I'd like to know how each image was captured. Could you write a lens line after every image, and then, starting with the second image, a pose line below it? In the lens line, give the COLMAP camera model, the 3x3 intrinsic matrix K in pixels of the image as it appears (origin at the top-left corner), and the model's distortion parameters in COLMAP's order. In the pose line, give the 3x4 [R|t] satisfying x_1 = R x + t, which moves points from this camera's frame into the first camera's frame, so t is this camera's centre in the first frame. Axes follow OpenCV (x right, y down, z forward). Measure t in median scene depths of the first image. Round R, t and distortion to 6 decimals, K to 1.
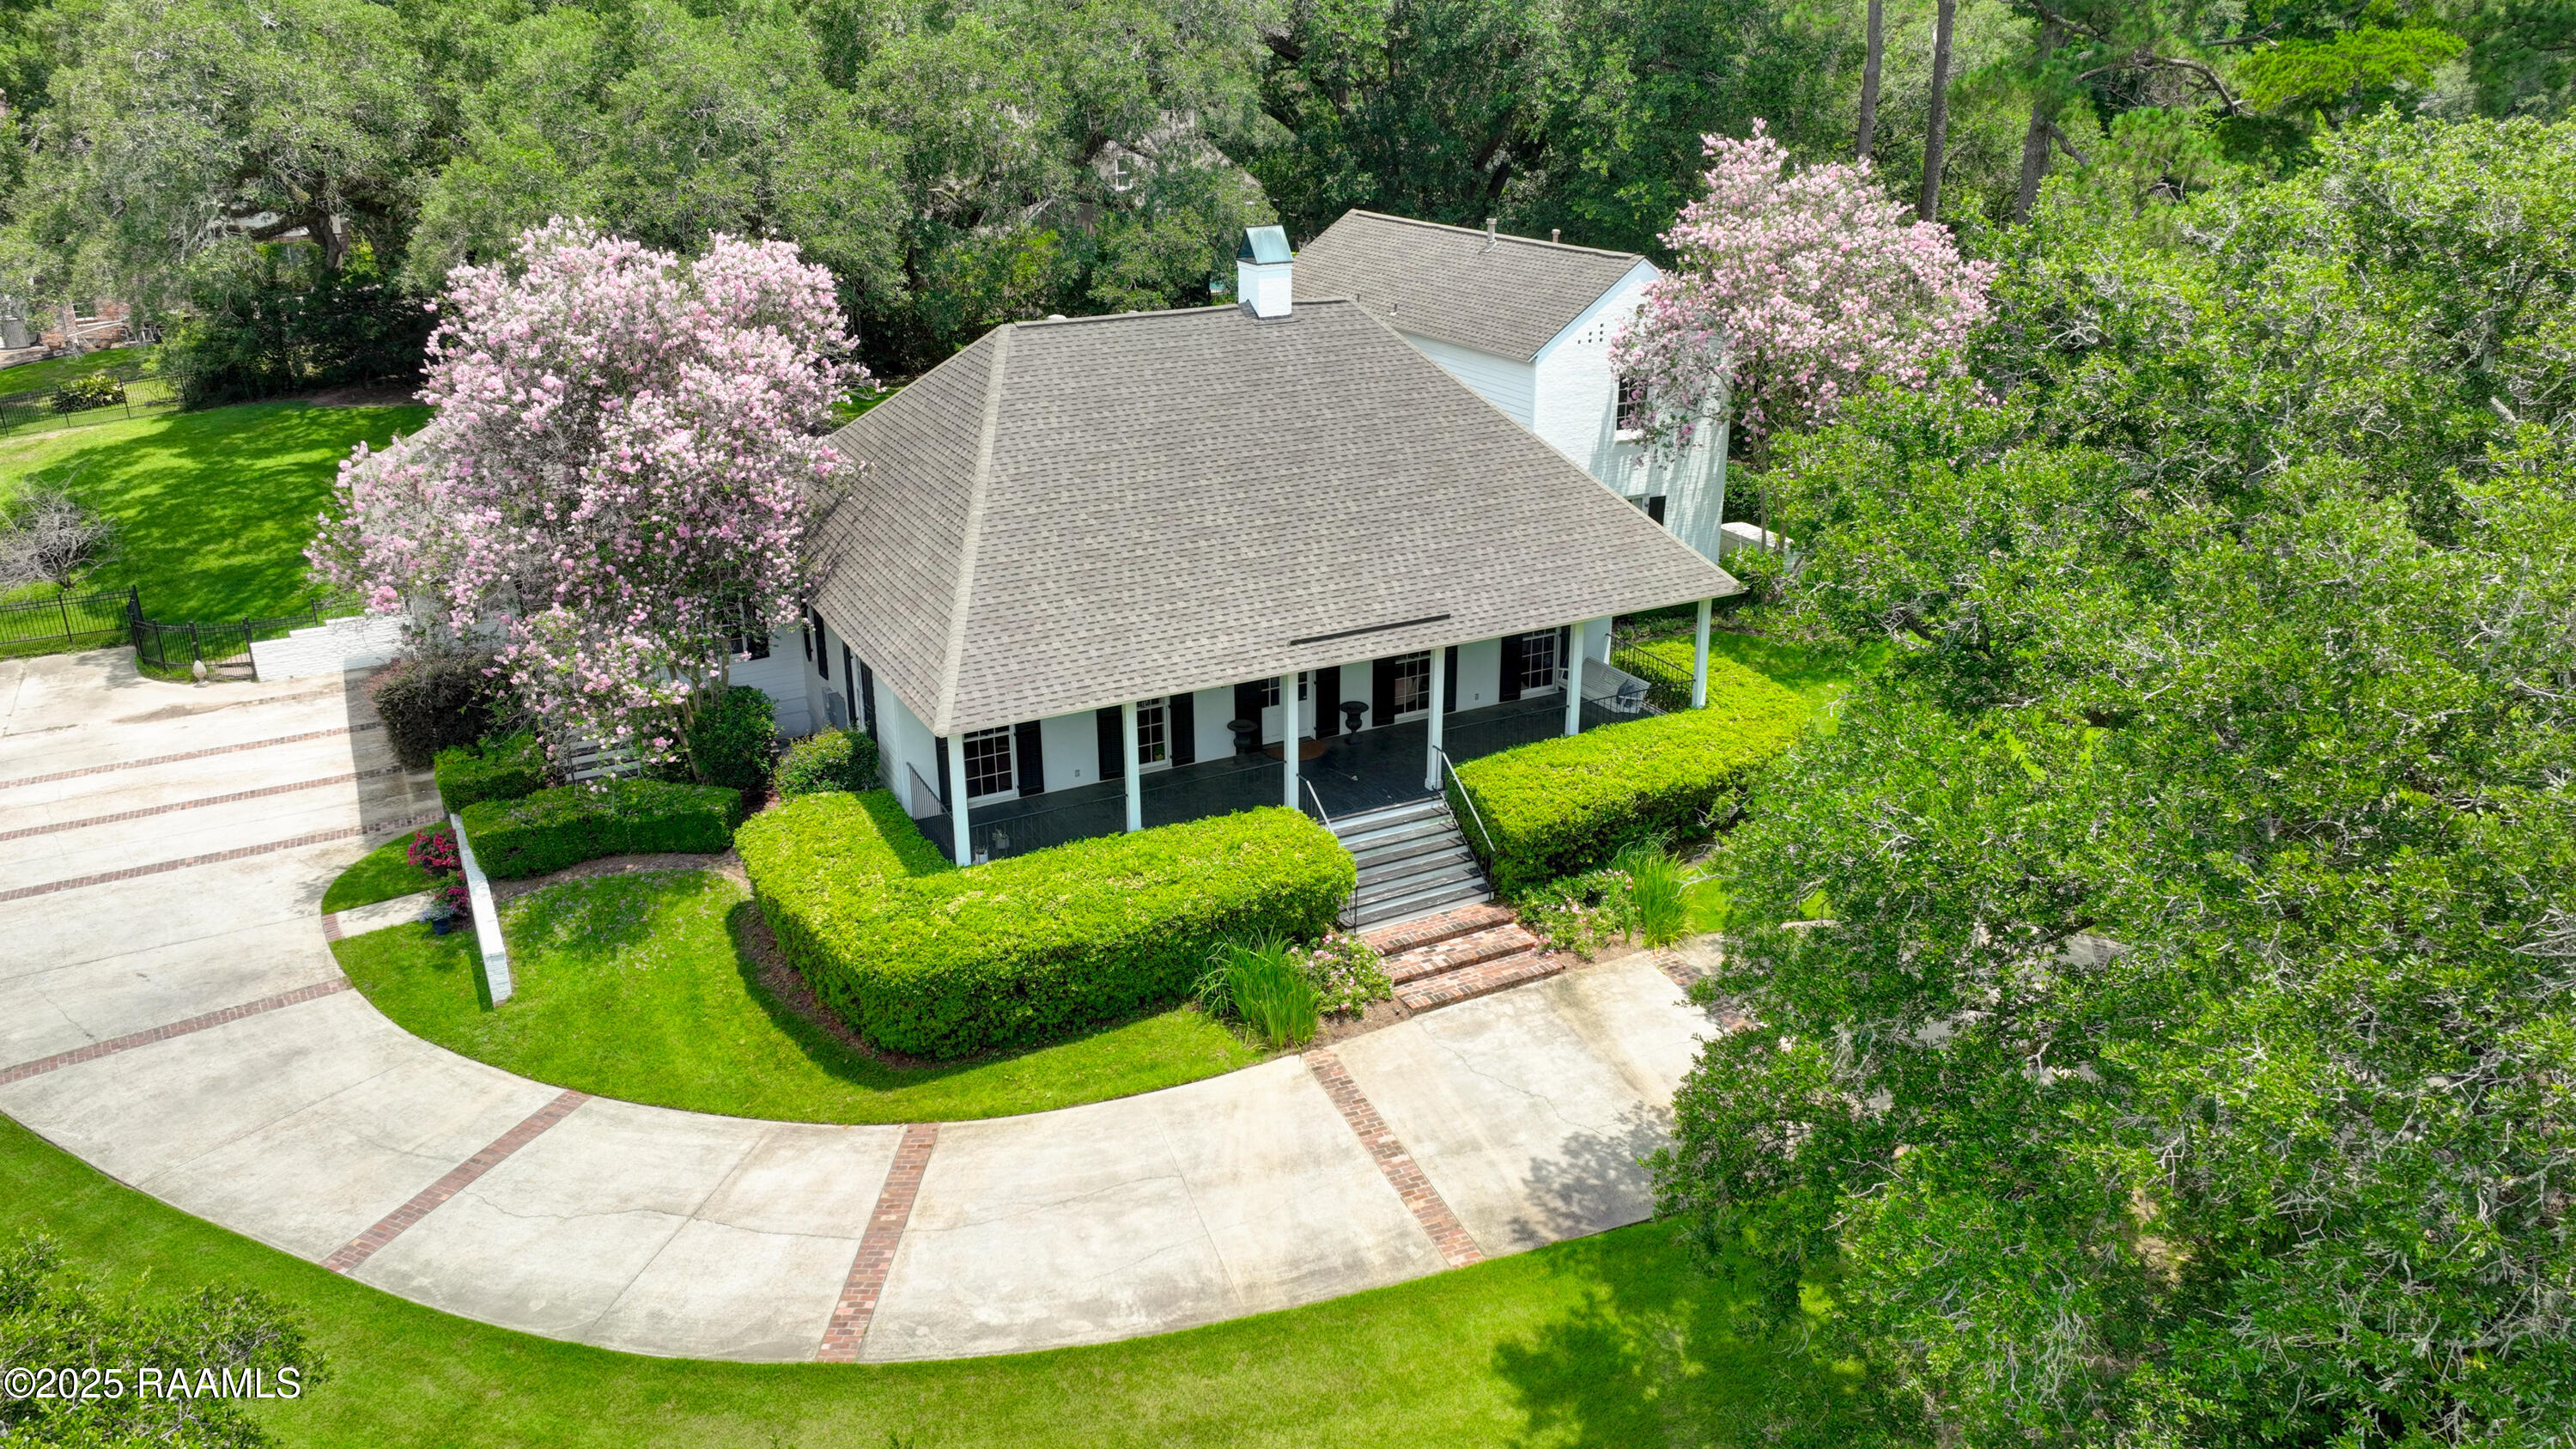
lens RADIAL K [[1842.4, 0, 1294.4], [0, 1842.4, 717.2], [0, 0, 1]] dist [0.001863, 0.006730]
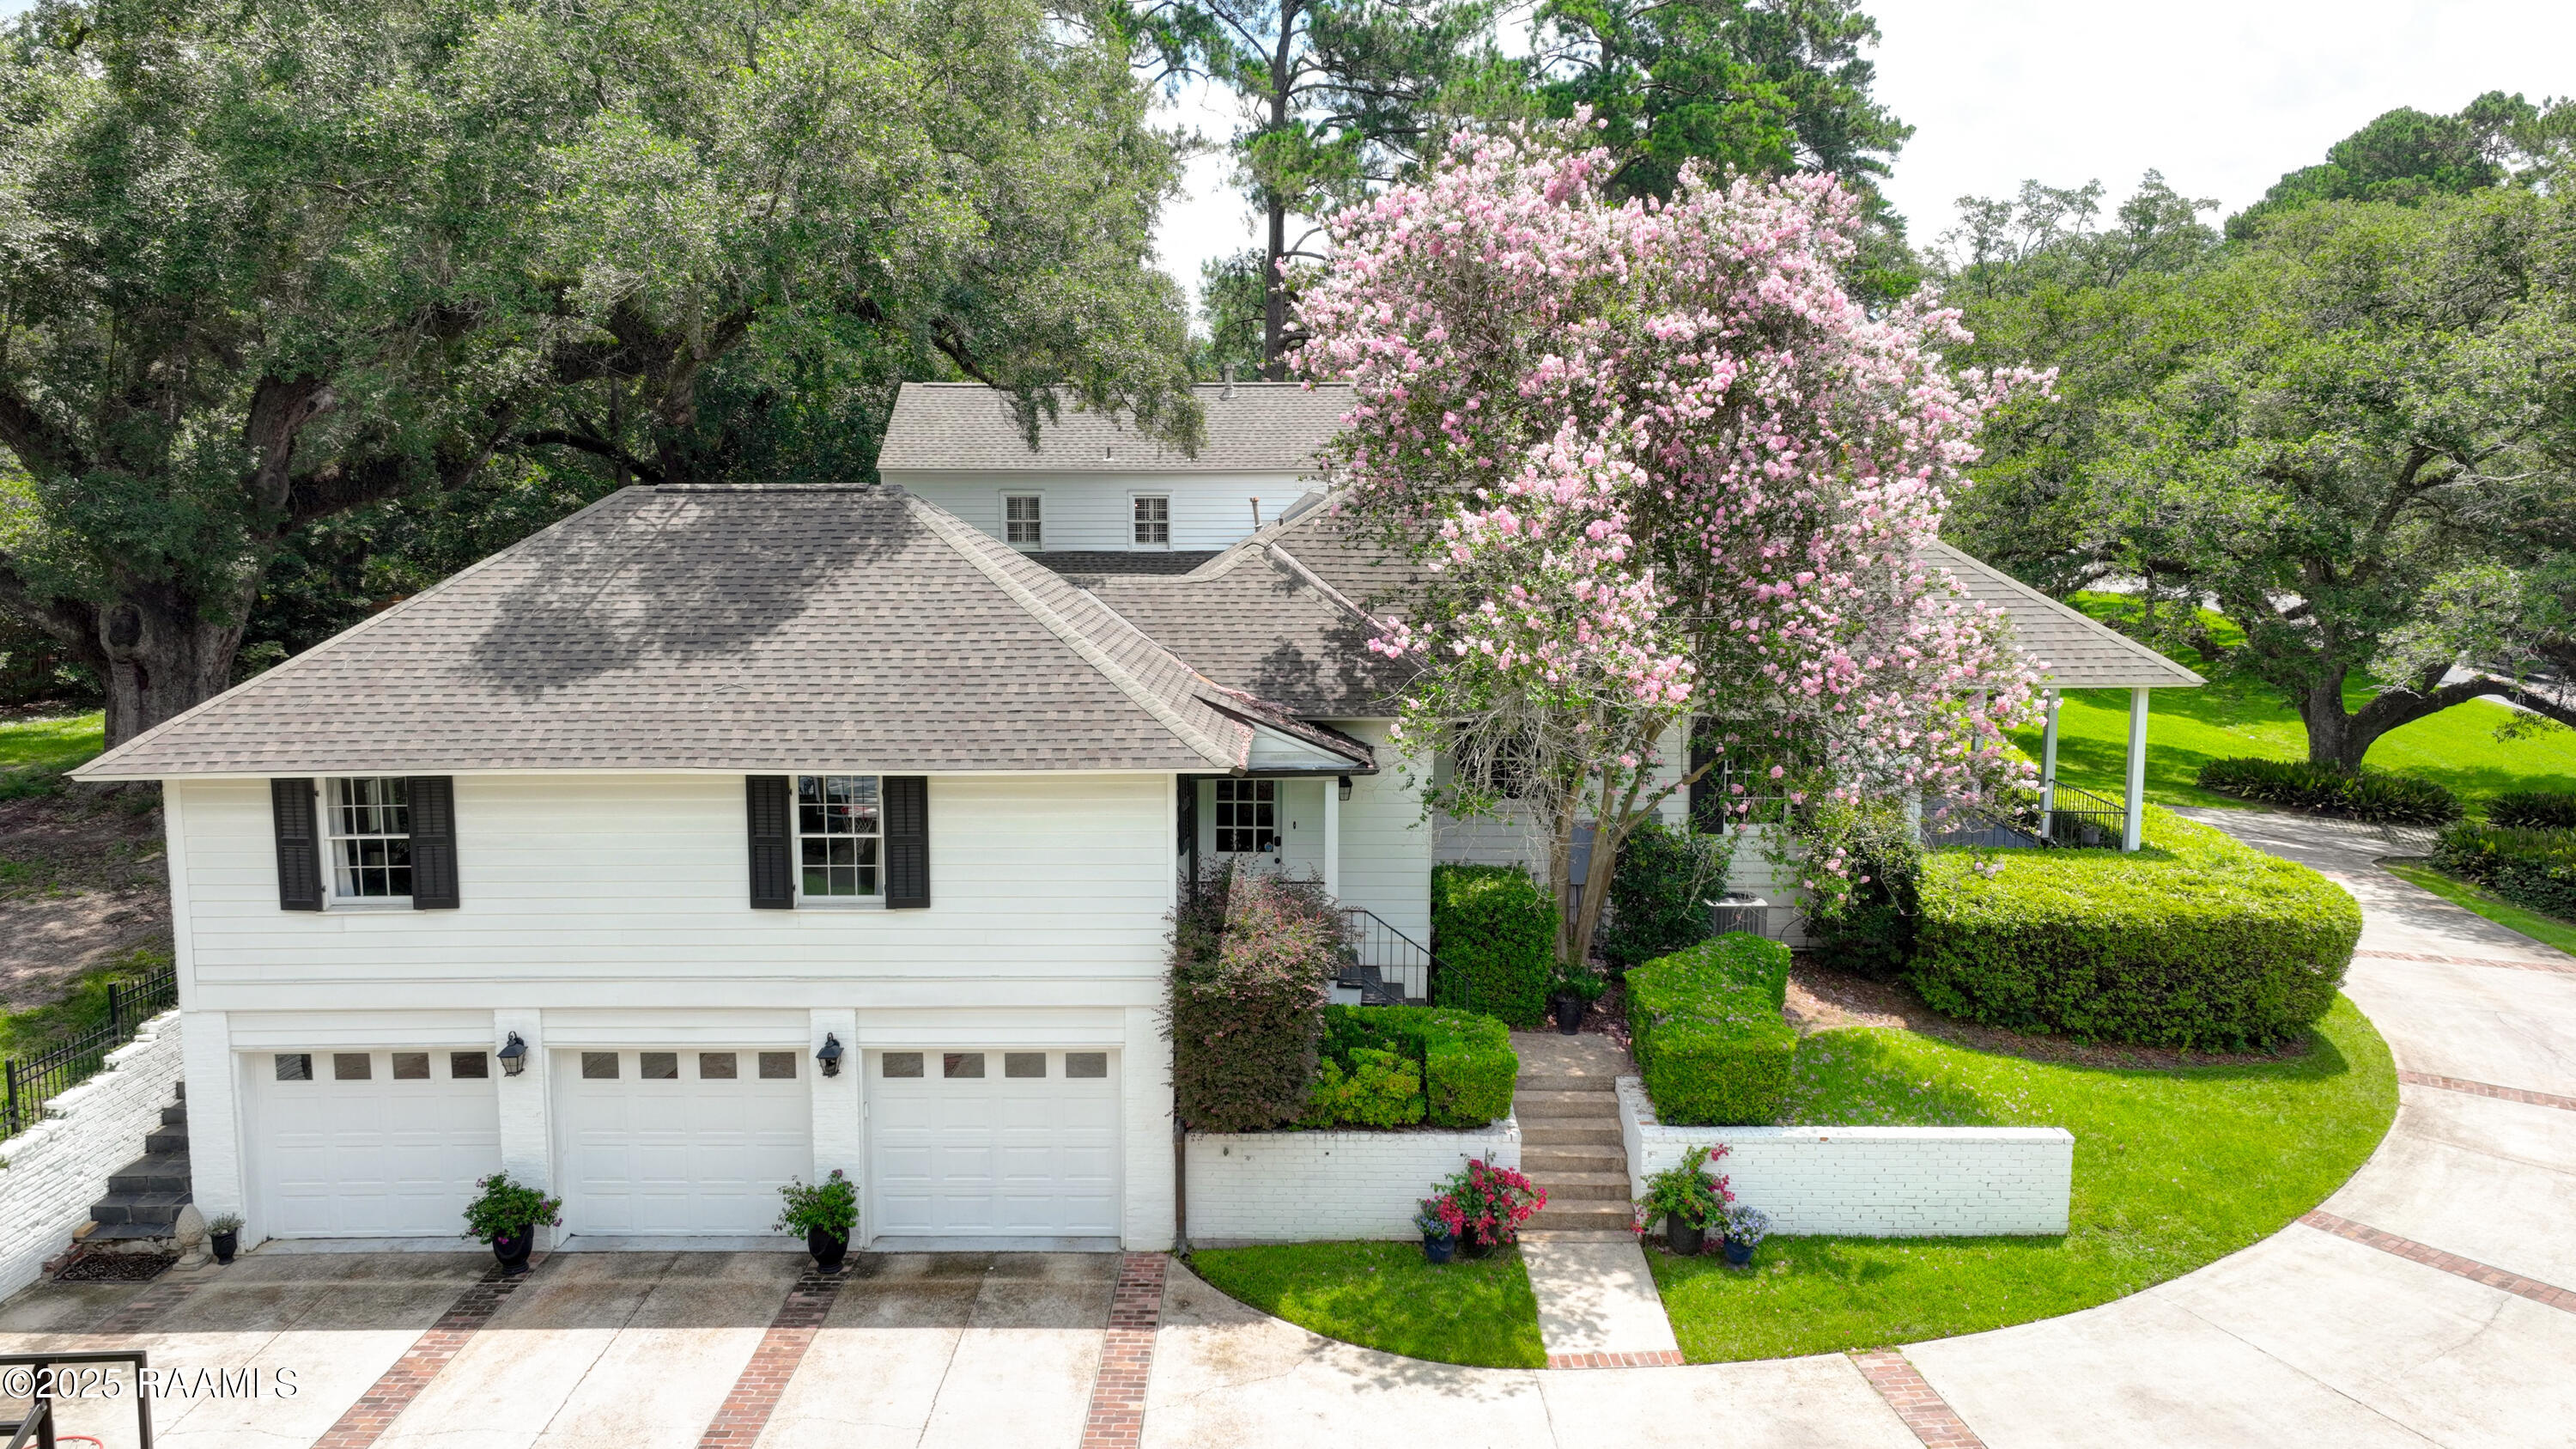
lens RADIAL K [[1842.4, 0, 1283.7], [0, 1842.4, 711.2], [0, 0, 1]] dist [0.001863, 0.006730]
pose [[0.467931, -0.103035, 0.877738, -1.081279], [0.314231, 0.947677, -0.056275, -0.060068], [-0.826014, 0.302146, 0.475824, 0.850561]]
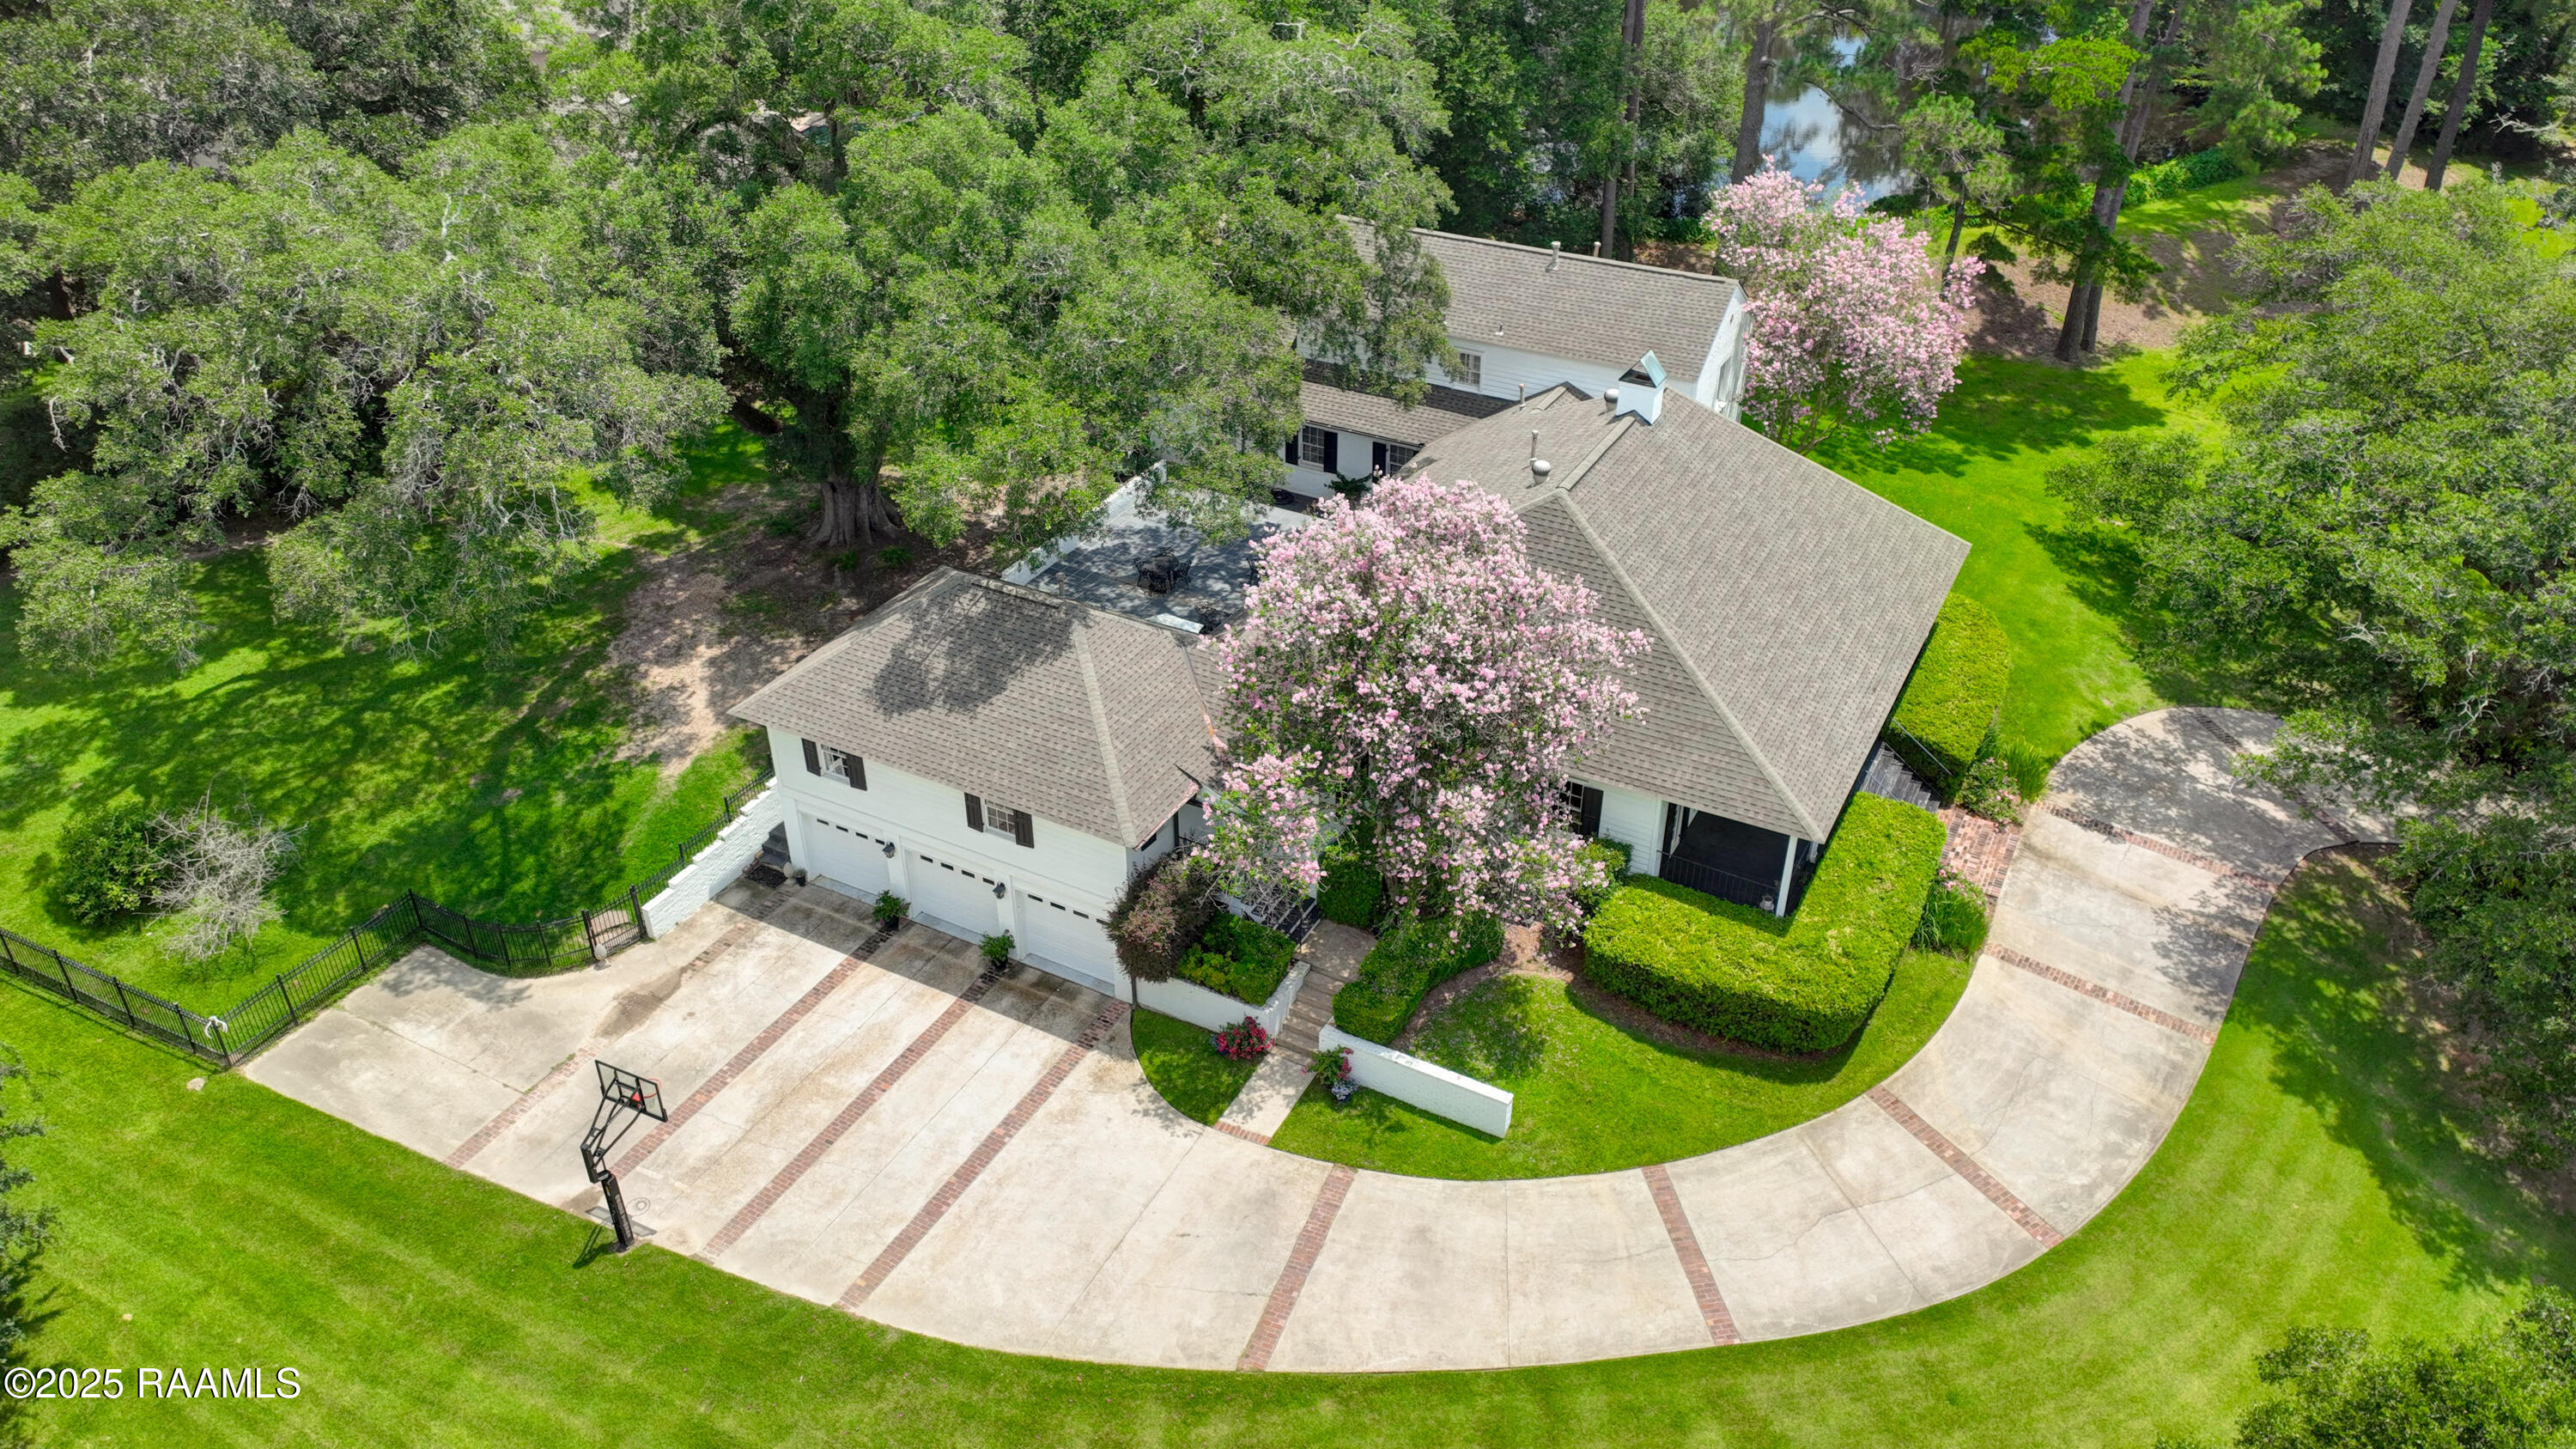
lens RADIAL K [[1842.4, 0, 1257.3], [0, 1842.4, 682.5], [0, 0, 1]] dist [0.001863, 0.006730]
pose [[0.832489, -0.284394, 0.475481, -1.080150], [0.198750, 0.954377, 0.222851, -0.457196], [-0.517166, -0.091019, 0.851032, 0.025270]]
